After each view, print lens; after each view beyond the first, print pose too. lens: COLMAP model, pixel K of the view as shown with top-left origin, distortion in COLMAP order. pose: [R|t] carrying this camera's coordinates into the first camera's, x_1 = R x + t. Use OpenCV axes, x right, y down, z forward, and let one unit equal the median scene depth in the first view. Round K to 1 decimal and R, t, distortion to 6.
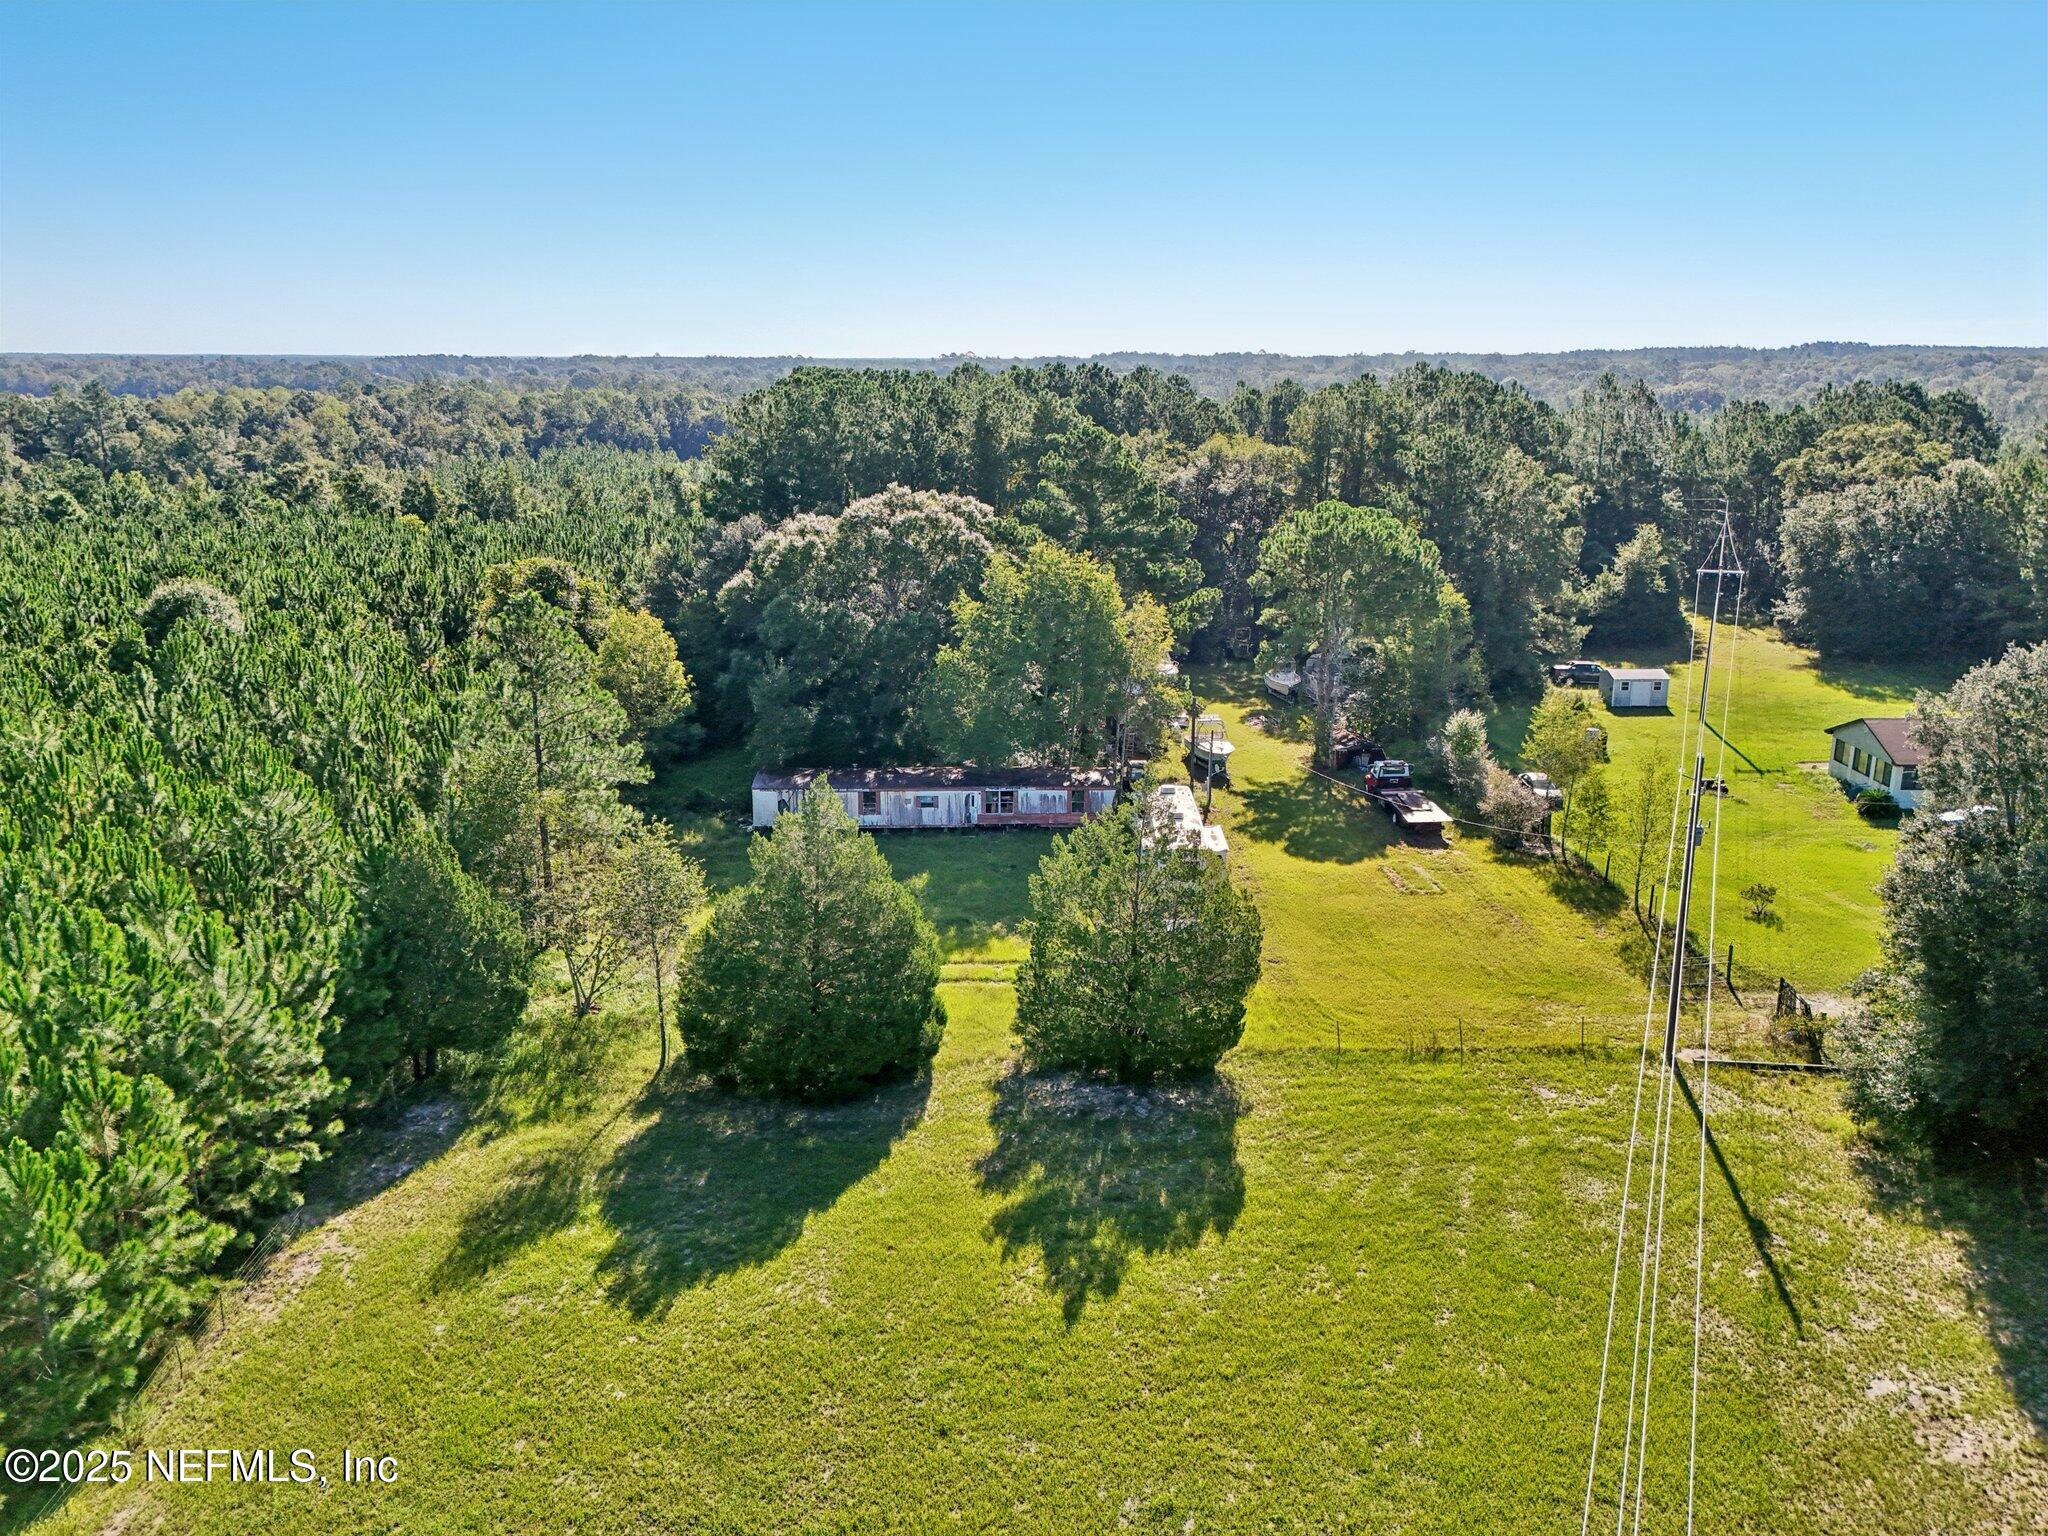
lens RADIAL K [[1504.8, 0, 1018.4], [0, 1504.8, 785.5], [0, 0, 1]] dist [0.073921, -0.071403]
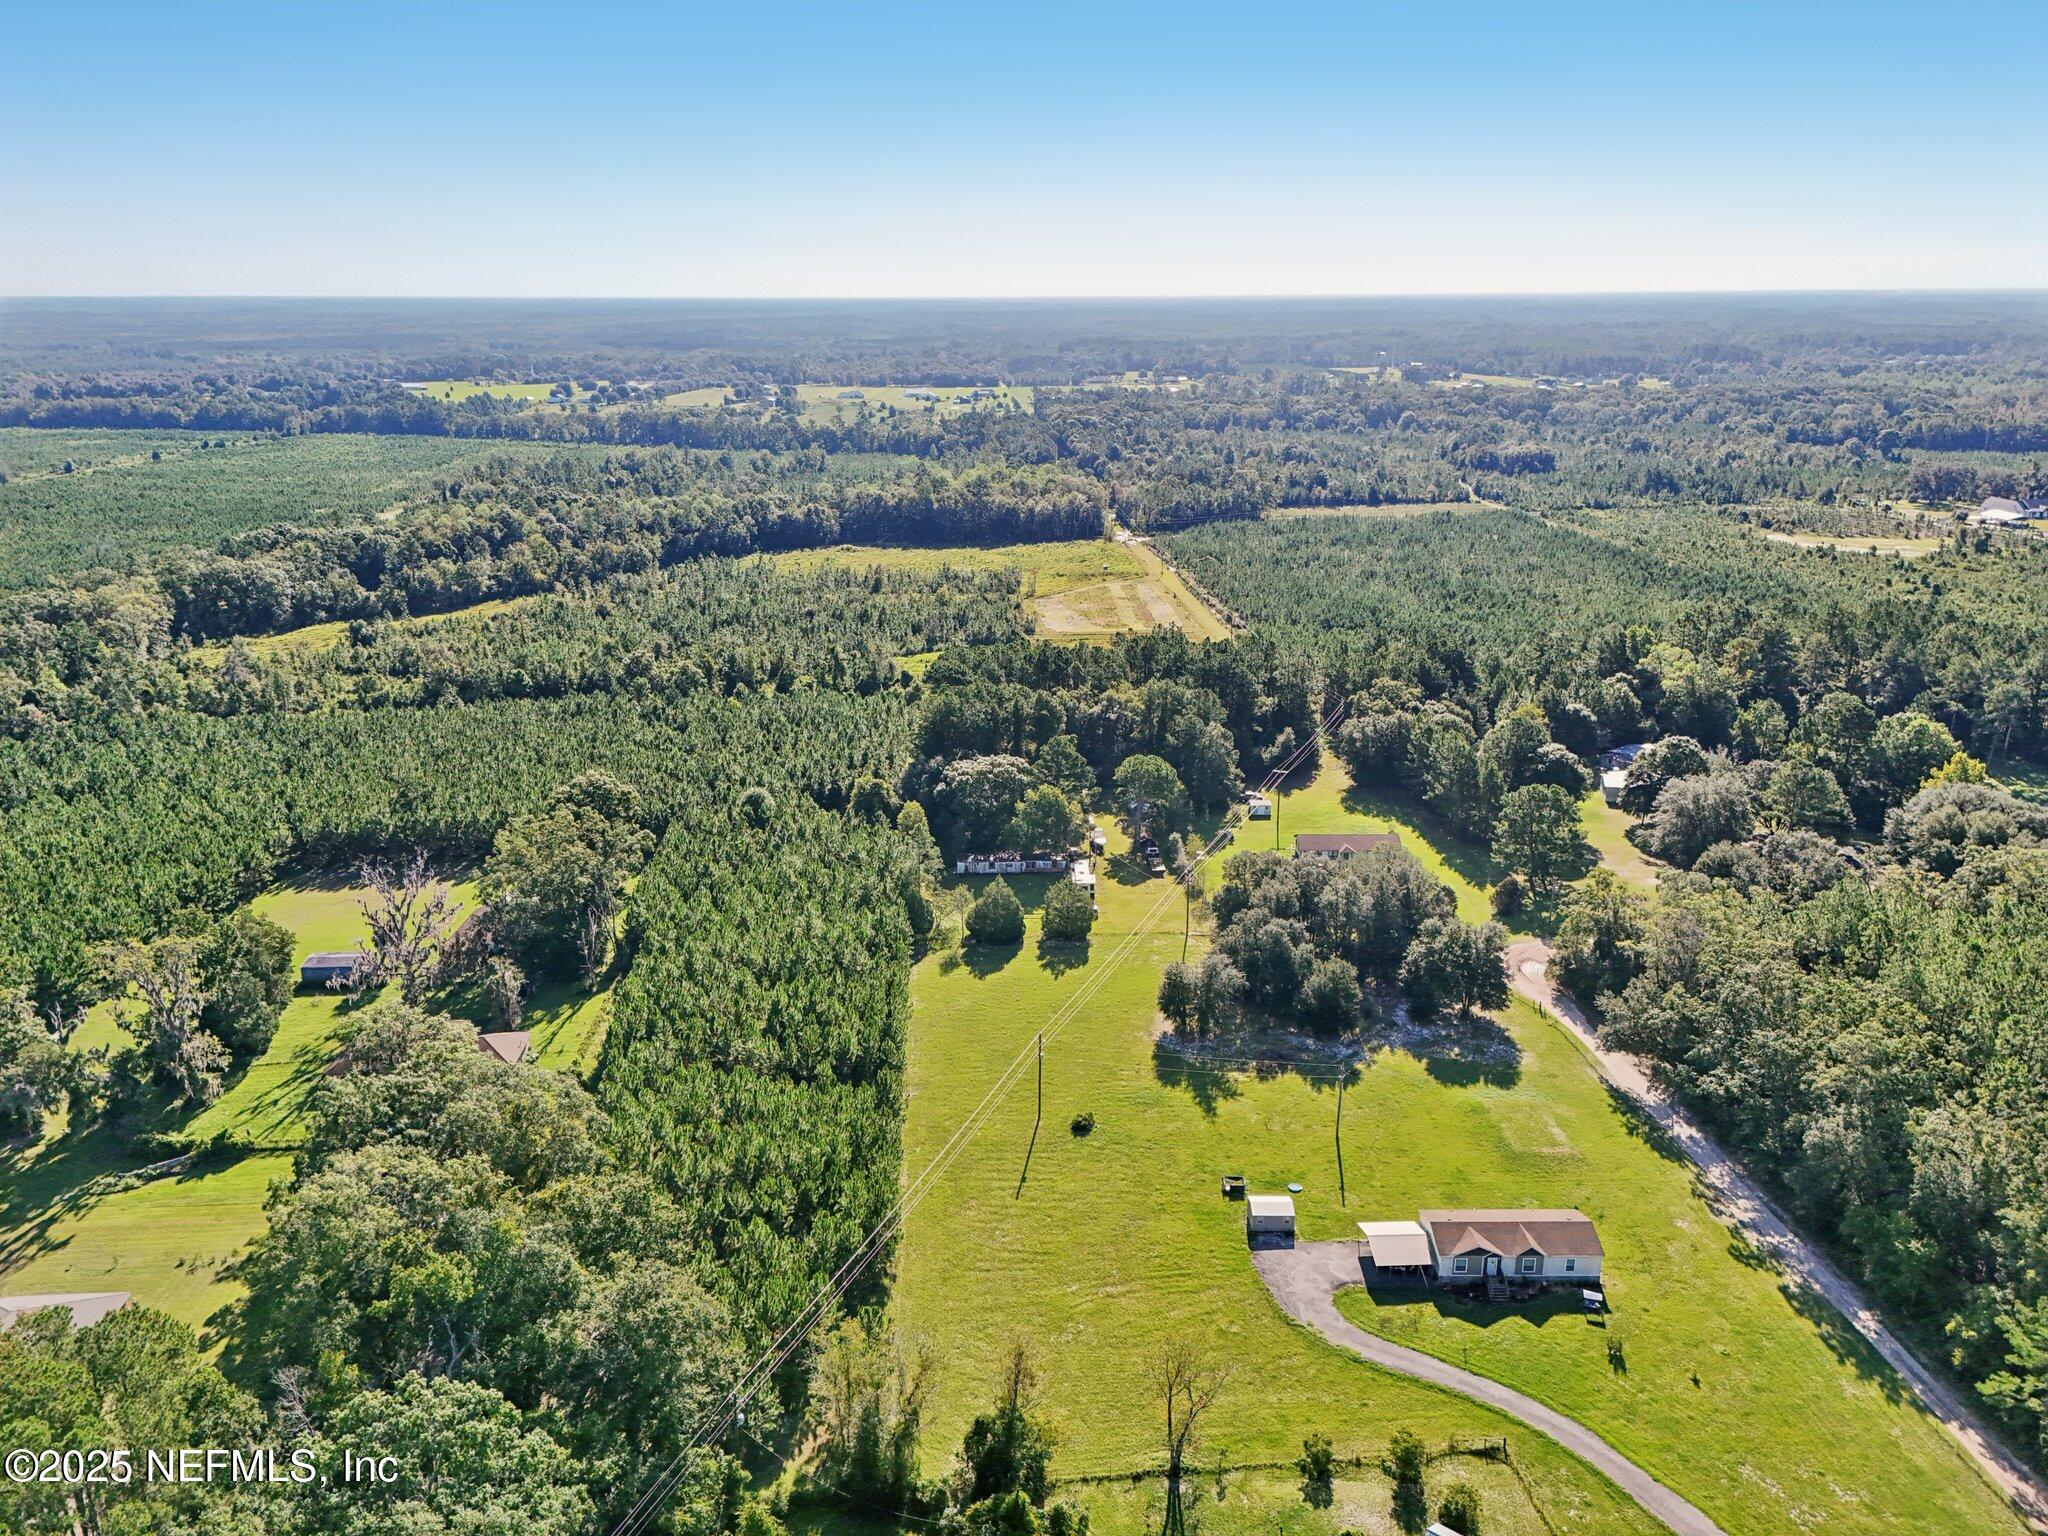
lens RADIAL K [[1504.8, 0, 1021.5], [0, 1504.8, 772.7], [0, 0, 1]] dist [0.073921, -0.071403]
pose [[0.999730, -0.008512, 0.021618, -0.103376], [0.007815, 0.999454, 0.032117, -0.297765], [-0.021879, -0.031940, 0.999250, -2.292607]]
